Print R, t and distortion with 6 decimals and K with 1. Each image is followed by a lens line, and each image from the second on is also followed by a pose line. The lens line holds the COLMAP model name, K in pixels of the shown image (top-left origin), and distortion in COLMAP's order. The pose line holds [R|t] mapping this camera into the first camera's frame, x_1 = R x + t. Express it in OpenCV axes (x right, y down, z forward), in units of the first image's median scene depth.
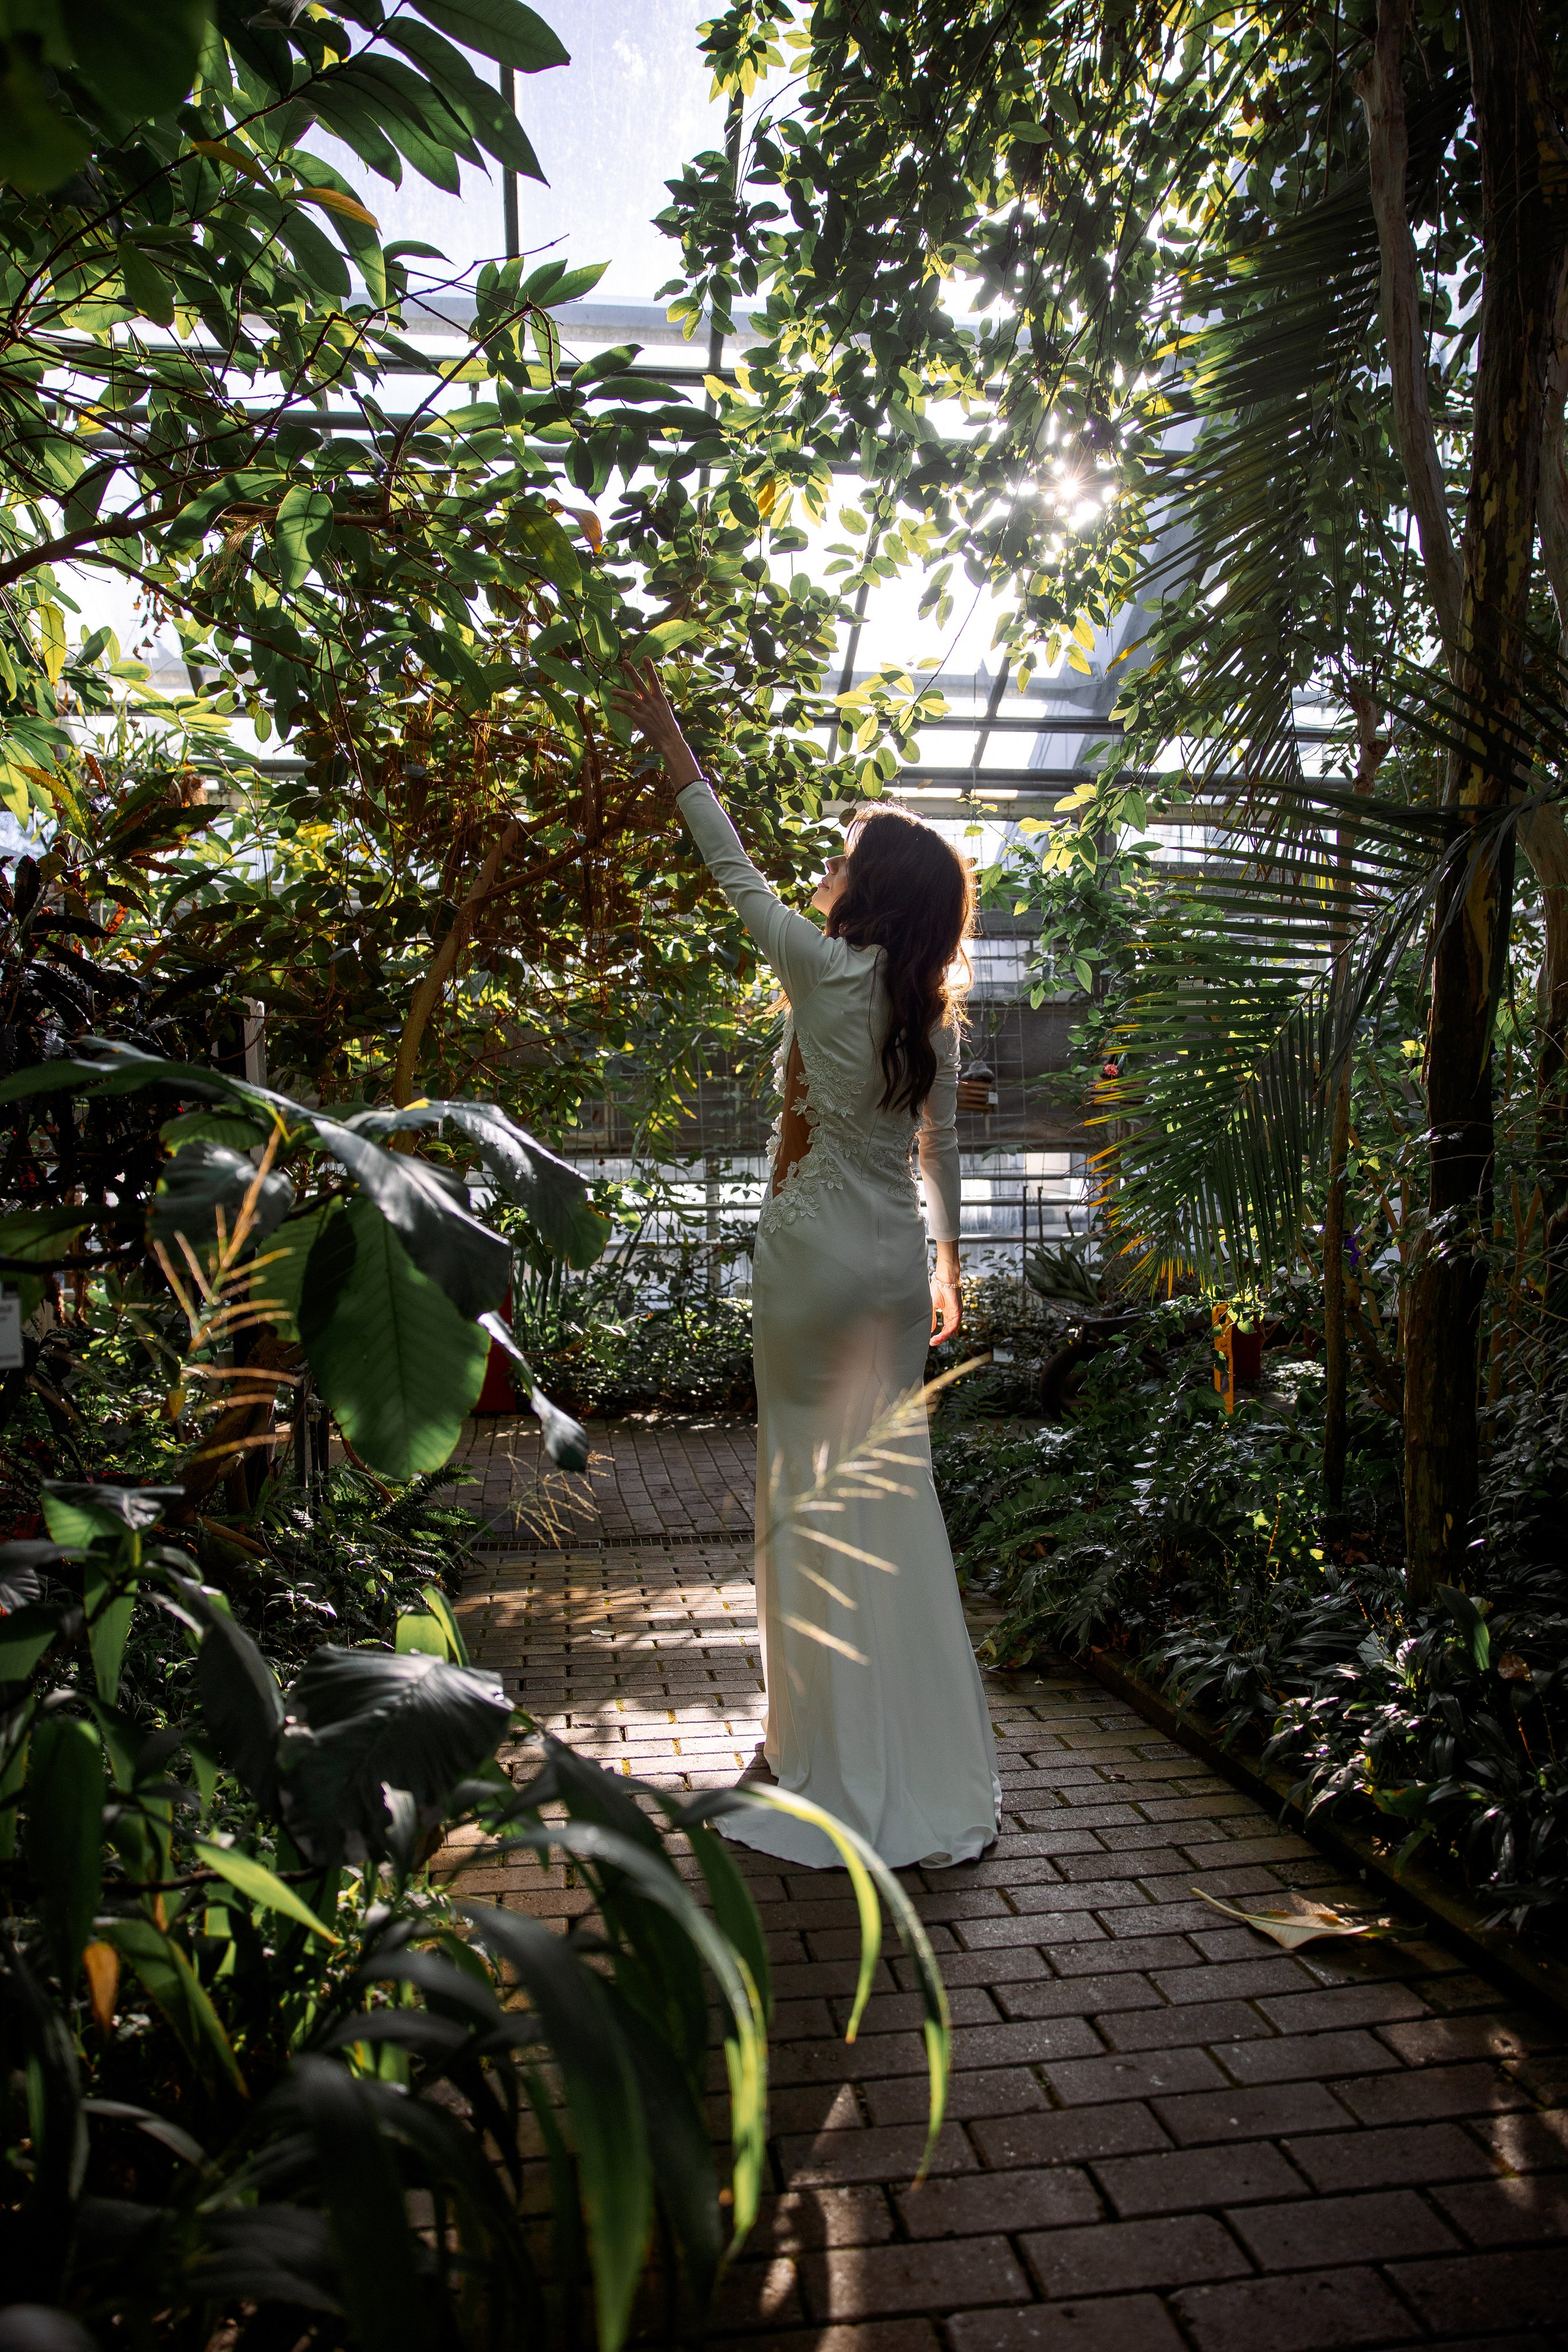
lens RADIAL K [[1653.5, 0, 784.0], [0, 1653.5, 1176.0], [0, 0, 1]] dist [-0.119514, 0.105894]
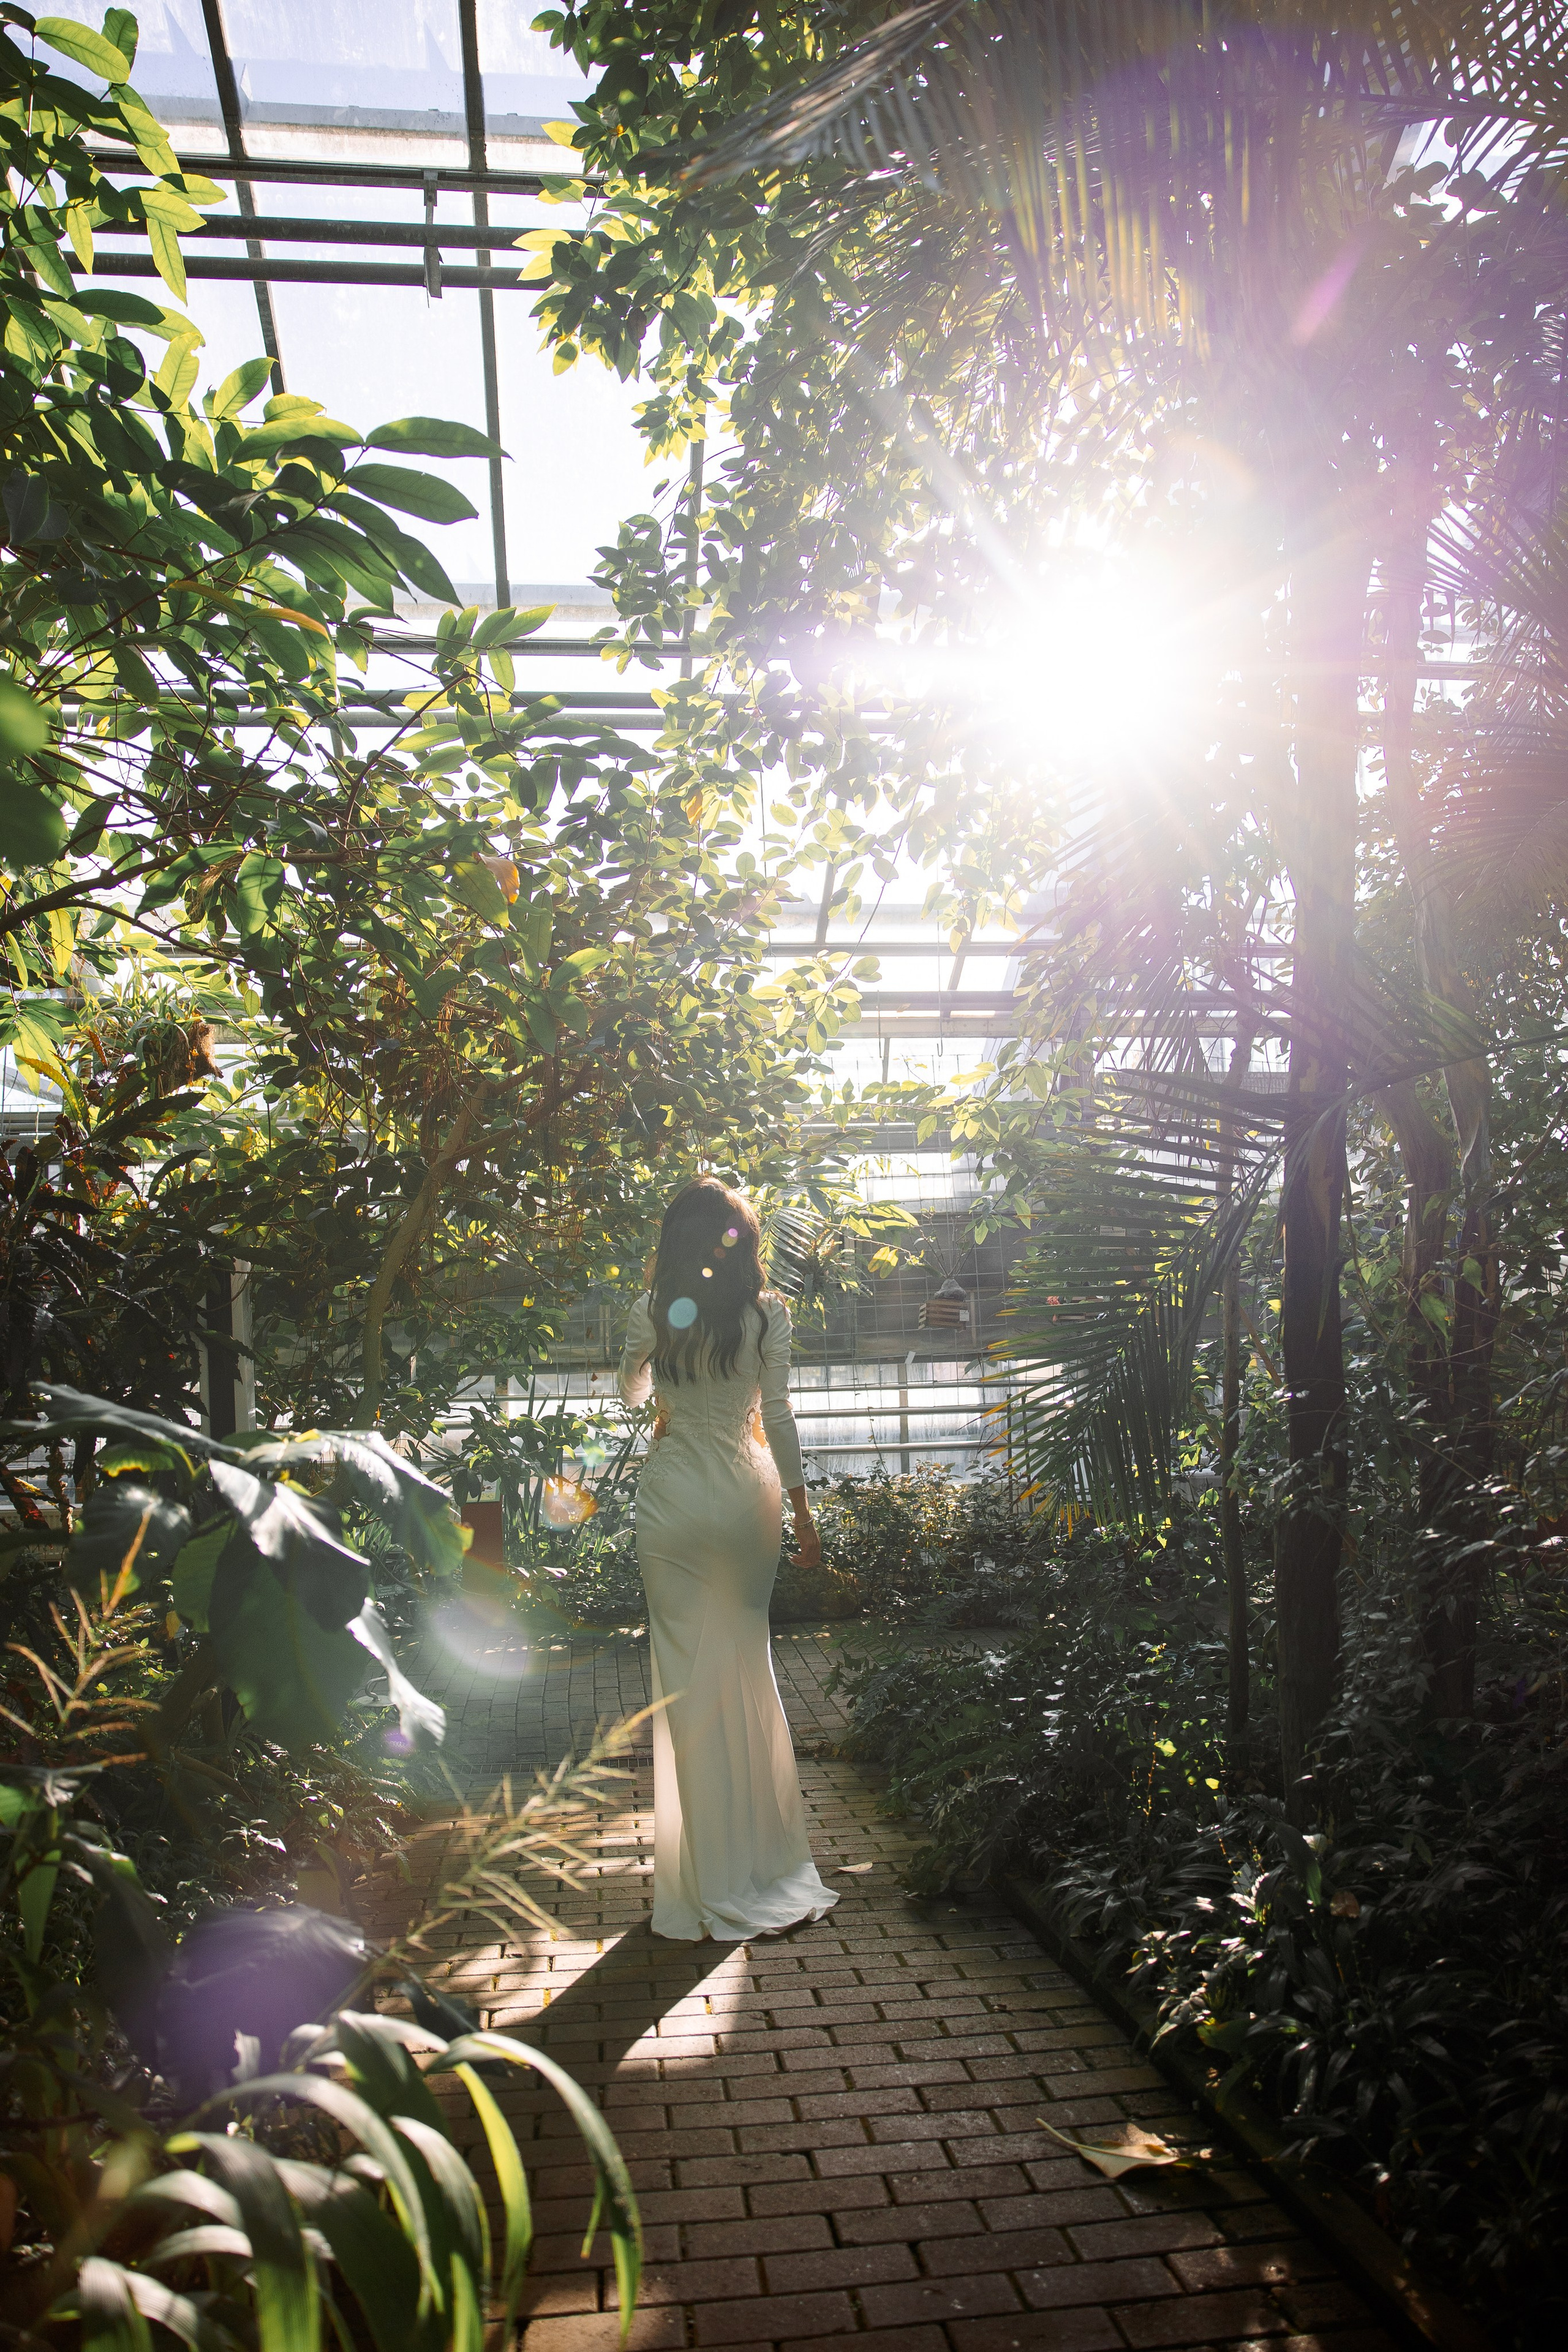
lens RADIAL K [[1646.0, 0, 769.7], [0, 1646.0, 1171.7], [0, 0, 1]] dist [-0.116277, 0.096195]
pose [[0.999626, -0.016558, -0.021784, 0.090058], [0.013904, 0.993057, -0.116809, -0.057203], [0.023567, 0.116462, 0.992915, -0.121143]]
